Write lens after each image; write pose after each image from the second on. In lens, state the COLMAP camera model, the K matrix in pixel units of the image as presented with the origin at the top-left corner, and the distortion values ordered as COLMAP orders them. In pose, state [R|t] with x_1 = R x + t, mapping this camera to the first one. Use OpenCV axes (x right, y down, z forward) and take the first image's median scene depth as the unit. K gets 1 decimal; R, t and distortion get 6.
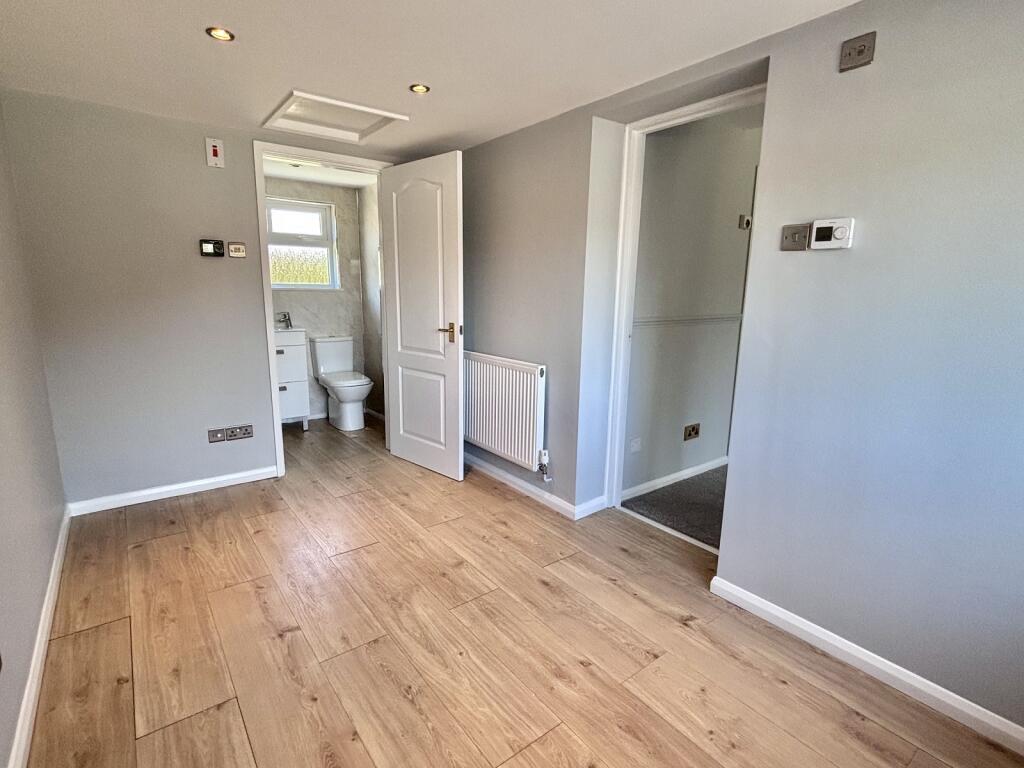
lens RADIAL K [[508.2, 0, 513.5], [0, 508.2, 384.5], [0, 0, 1]] dist [0.003153, -0.000596]
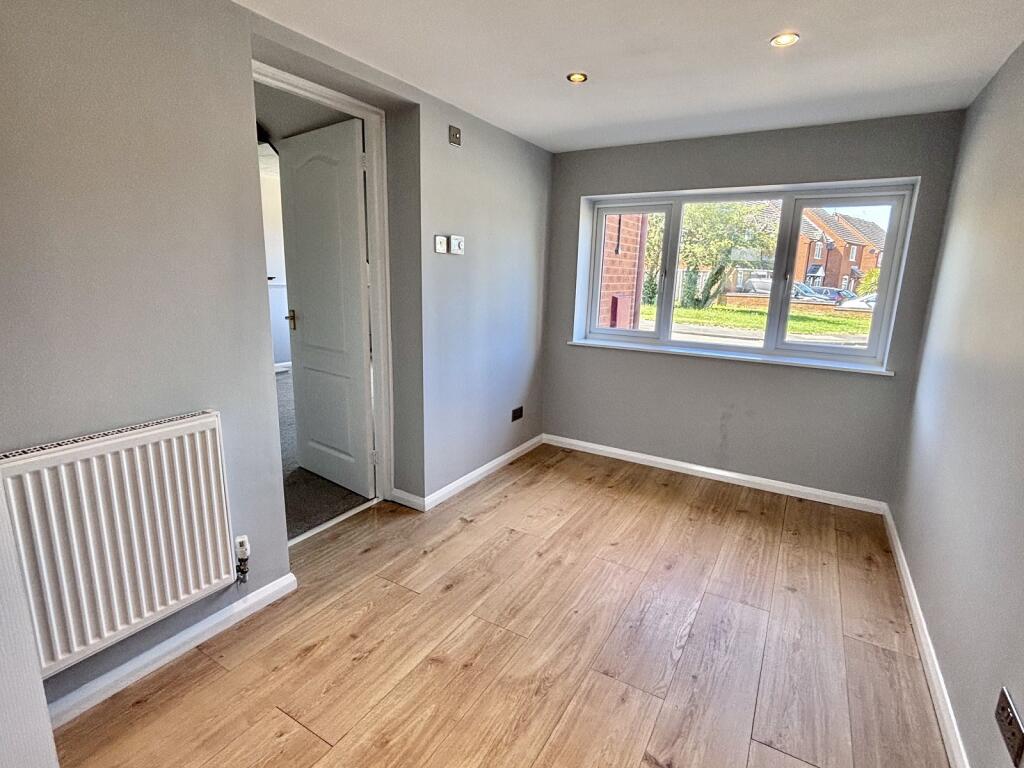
lens RADIAL K [[508.2, 0, 513.1], [0, 508.2, 381.0], [0, 0, 1]] dist [0.003153, -0.000596]
pose [[-0.365537, -0.222081, 0.903915, -0.843562], [0.150512, 0.944237, 0.292853, -0.269709], [-0.918547, 0.243099, -0.311728, 1.192948]]
